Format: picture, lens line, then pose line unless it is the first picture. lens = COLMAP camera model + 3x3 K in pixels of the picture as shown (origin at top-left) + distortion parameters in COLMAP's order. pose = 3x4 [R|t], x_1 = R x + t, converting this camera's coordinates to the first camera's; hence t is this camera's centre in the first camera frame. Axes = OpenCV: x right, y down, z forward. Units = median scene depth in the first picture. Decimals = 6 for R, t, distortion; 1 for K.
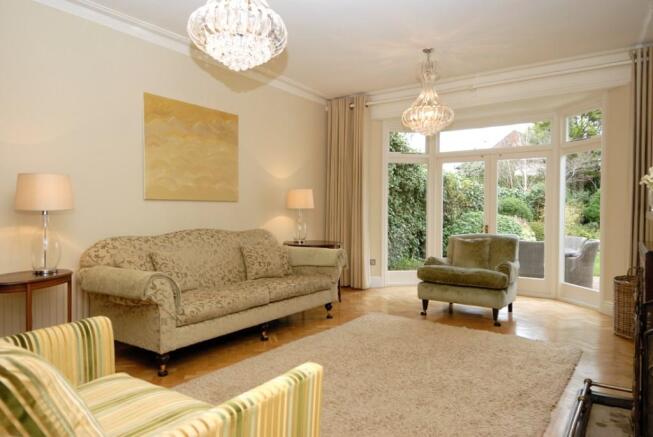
lens RADIAL K [[434.7, 0, 326.5], [0, 434.7, 218.5], [0, 0, 1]] dist [0.064702, -0.083180]
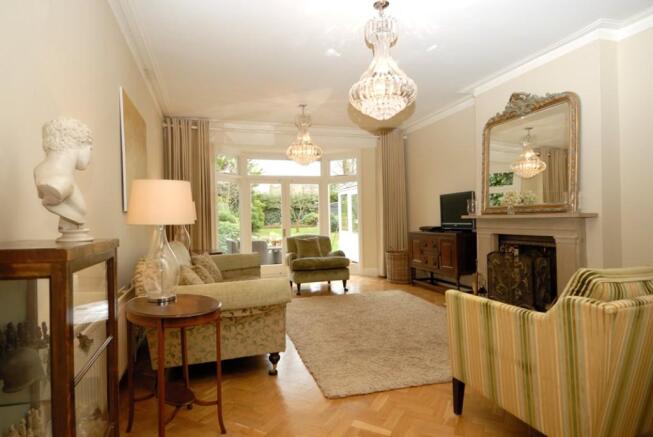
lens RADIAL K [[371.7, 0, 326.5], [0, 371.7, 218.5], [0, 0, 1]] dist [0.042069, -0.000148]
pose [[0.614181, -0.018750, 0.788942, -0.663549], [0.039305, 0.999204, -0.006852, -0.008840], [-0.788185, 0.035218, 0.614429, 0.209713]]
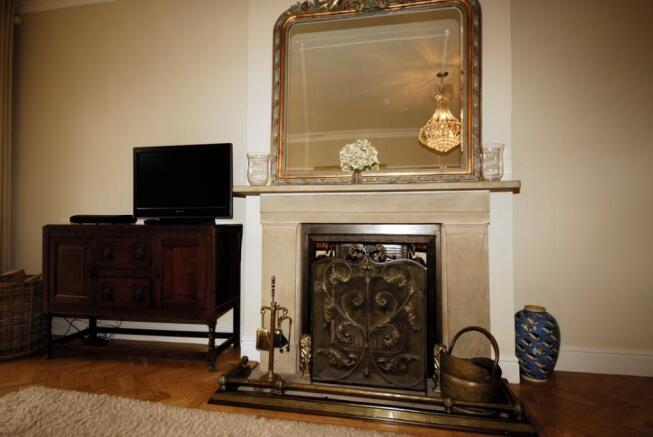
lens RADIAL K [[371.7, 0, 326.5], [0, 371.7, 218.5], [0, 0, 1]] dist [0.042069, -0.000148]
pose [[-0.395004, -0.005046, 0.918665, -0.097519], [0.017831, 0.999754, 0.013158, 0.028412], [-0.918506, 0.021578, -0.394817, 0.639632]]
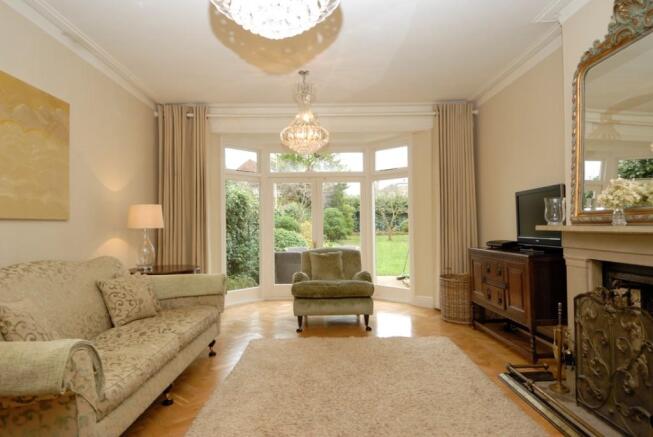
lens RADIAL K [[393.9, 0, 326.5], [0, 393.9, 218.5], [0, 0, 1]] dist [0.045472, -0.044964]
pose [[0.810285, -0.004191, 0.586021, -0.266493], [0.027765, 0.999126, -0.031245, -0.009921], [-0.585377, 0.041588, 0.809694, 0.224482]]
